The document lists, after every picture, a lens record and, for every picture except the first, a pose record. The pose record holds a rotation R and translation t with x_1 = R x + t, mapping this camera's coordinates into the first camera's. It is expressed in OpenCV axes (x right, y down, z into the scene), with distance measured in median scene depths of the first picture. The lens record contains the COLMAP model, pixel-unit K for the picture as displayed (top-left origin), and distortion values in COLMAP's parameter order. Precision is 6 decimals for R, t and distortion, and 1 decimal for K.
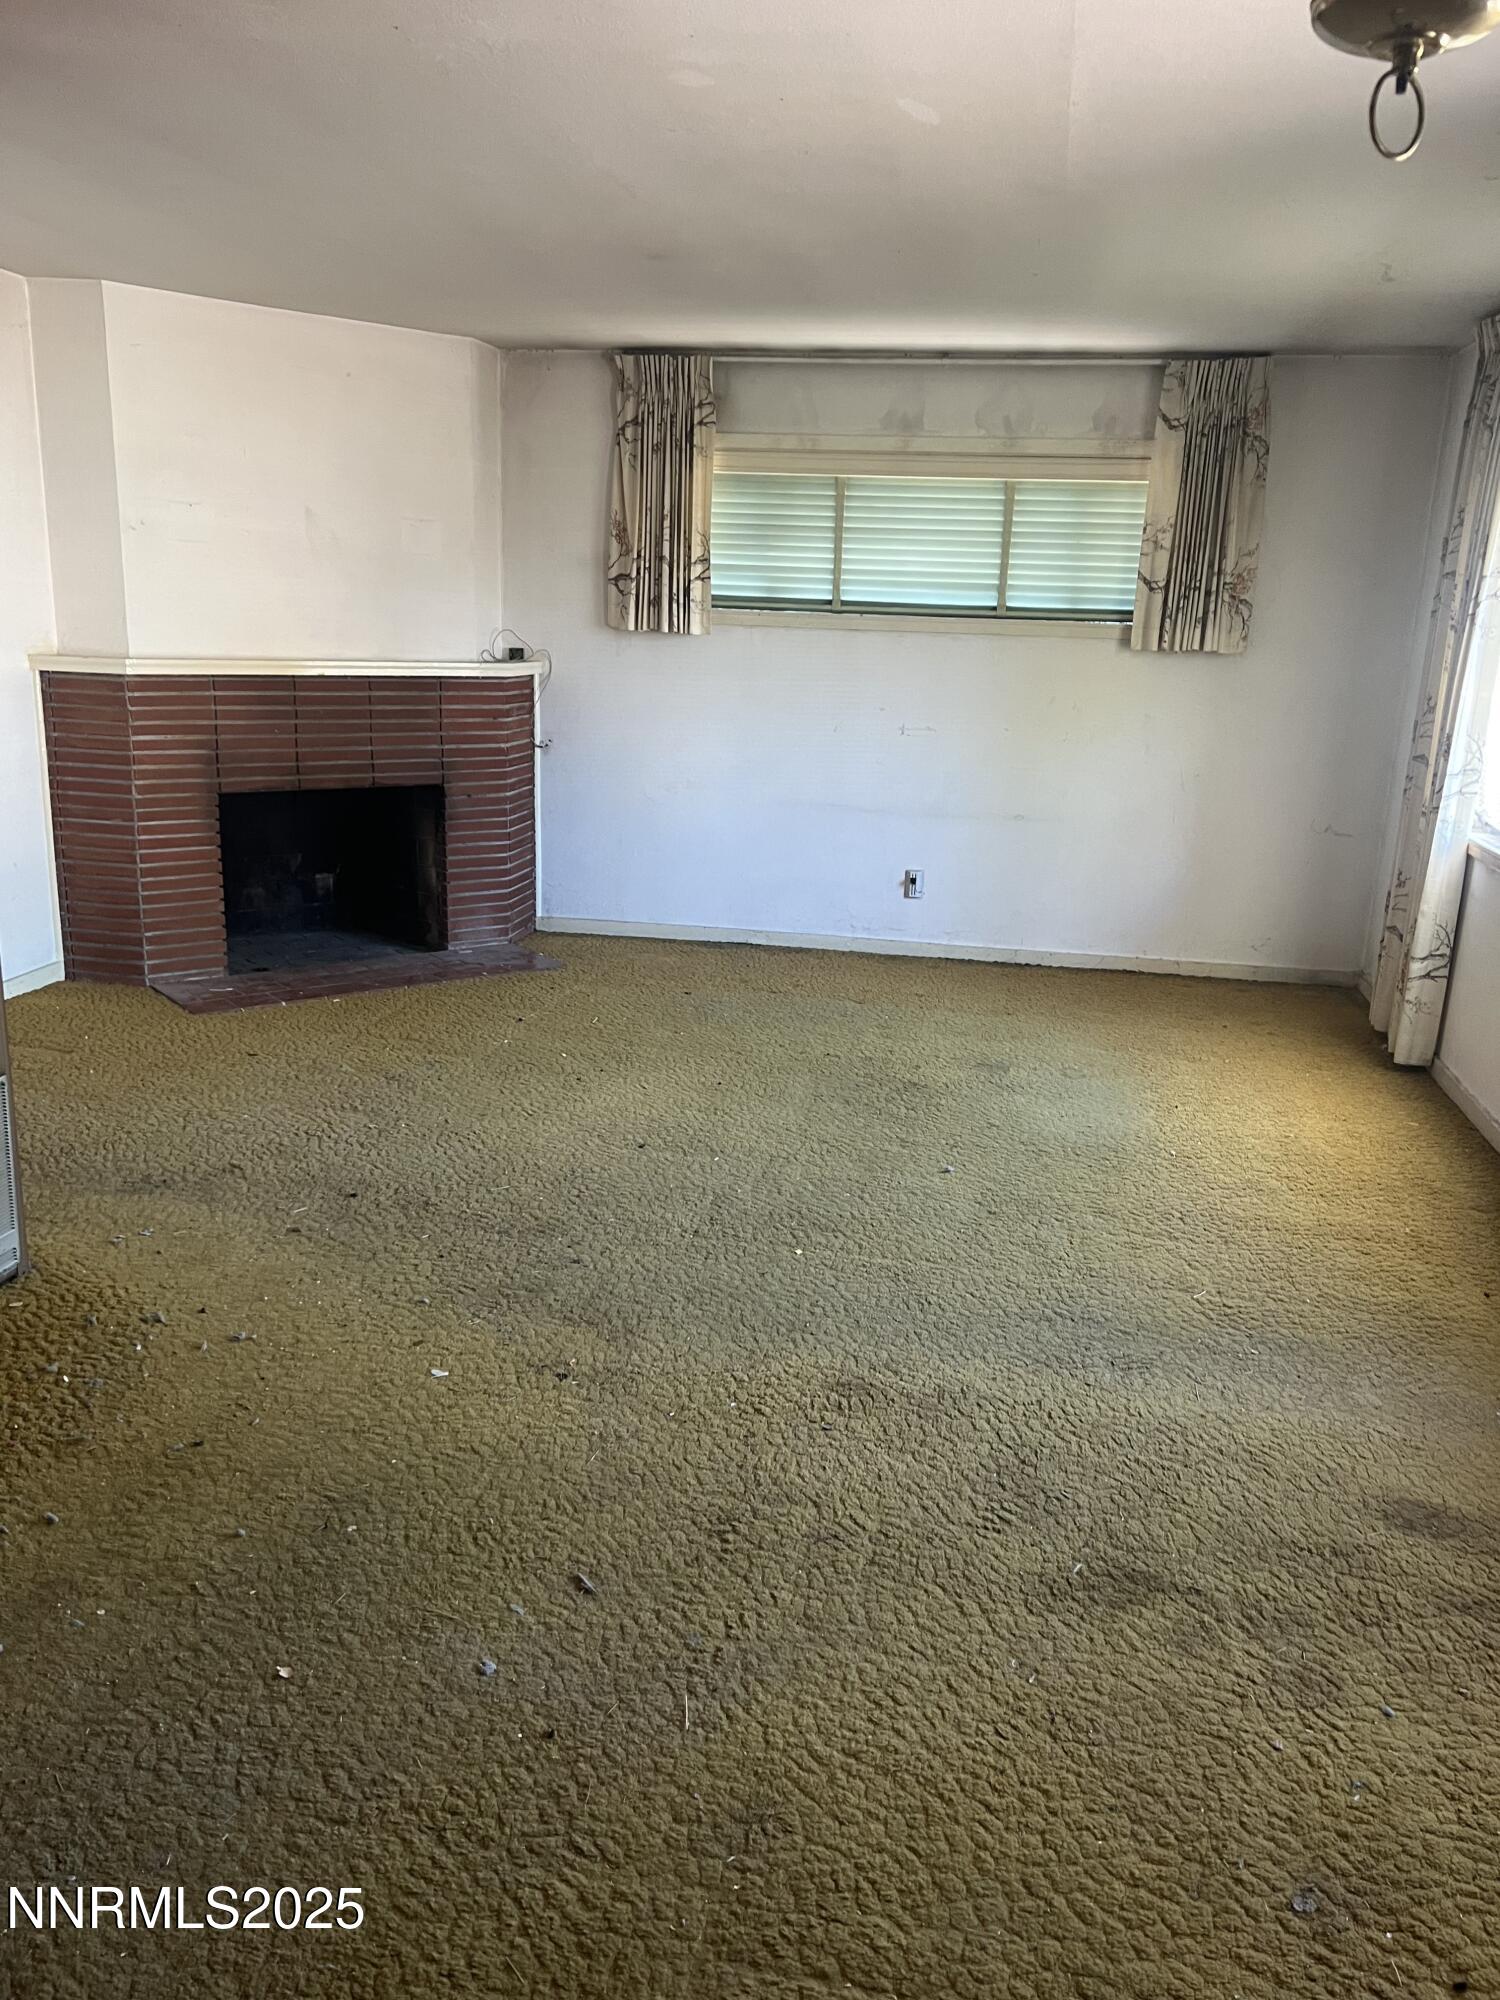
lens RADIAL K [[1480.2, 0, 750.0], [0, 1480.2, 1000.0], [0, 0, 1]] dist [0.000209, 0.000036]
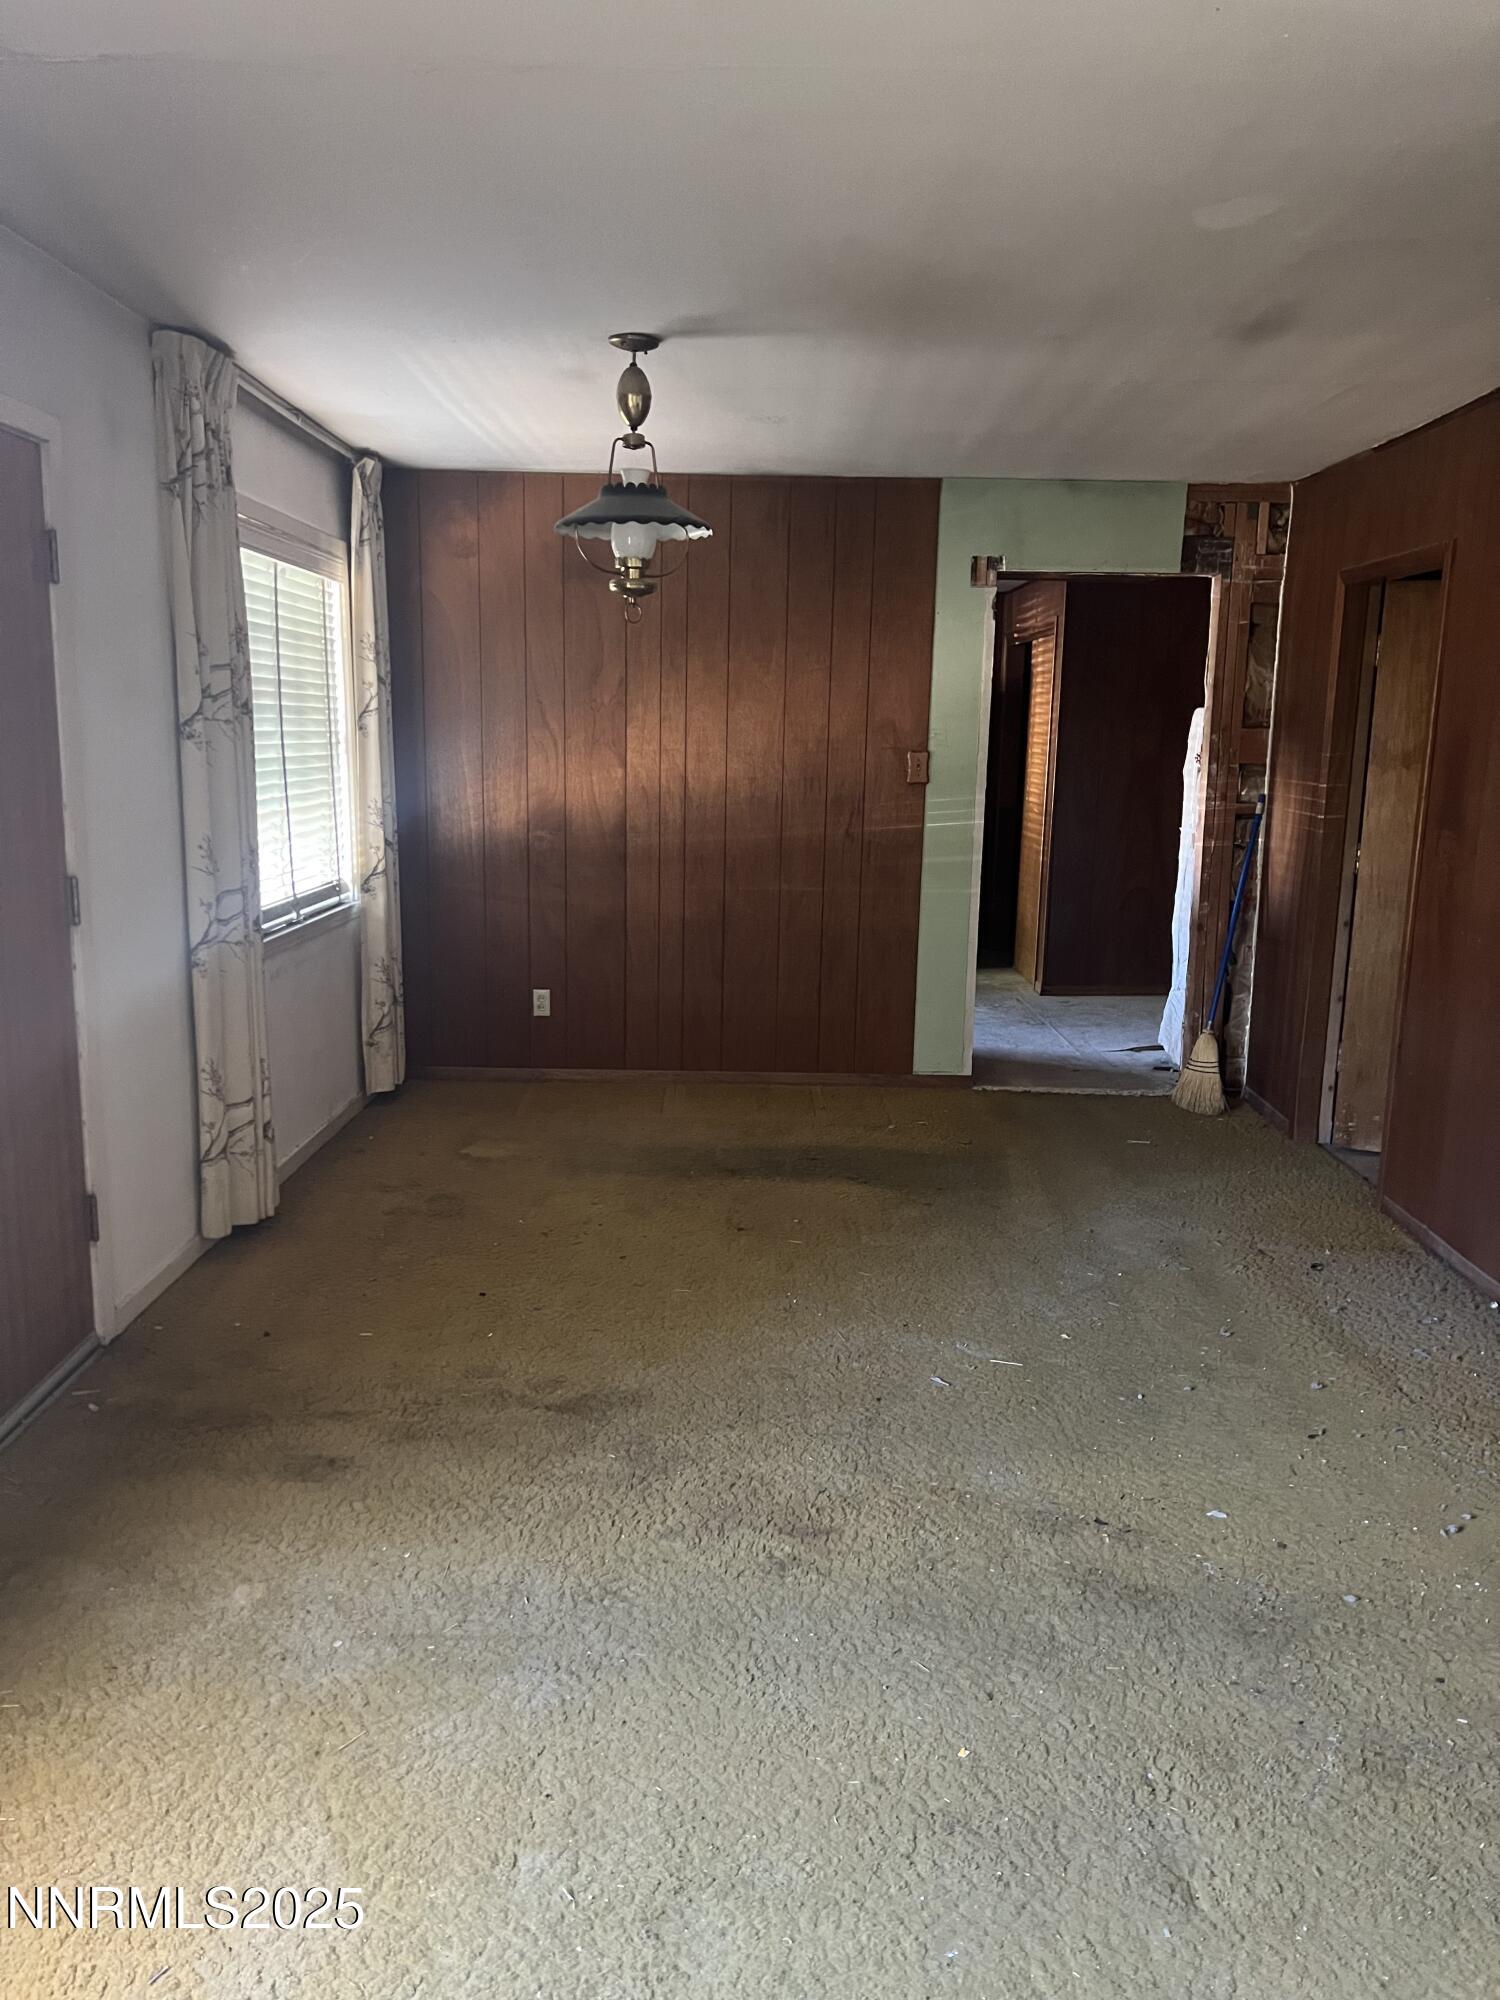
lens RADIAL K [[1480.2, 0, 750.0], [0, 1480.2, 1000.0], [0, 0, 1]] dist [0.000209, 0.000036]
pose [[-0.980580, -0.021734, -0.194914, 0.308296], [-0.099699, 0.911087, 0.399975, -0.446198], [0.168890, 0.411640, -0.895560, 1.733523]]
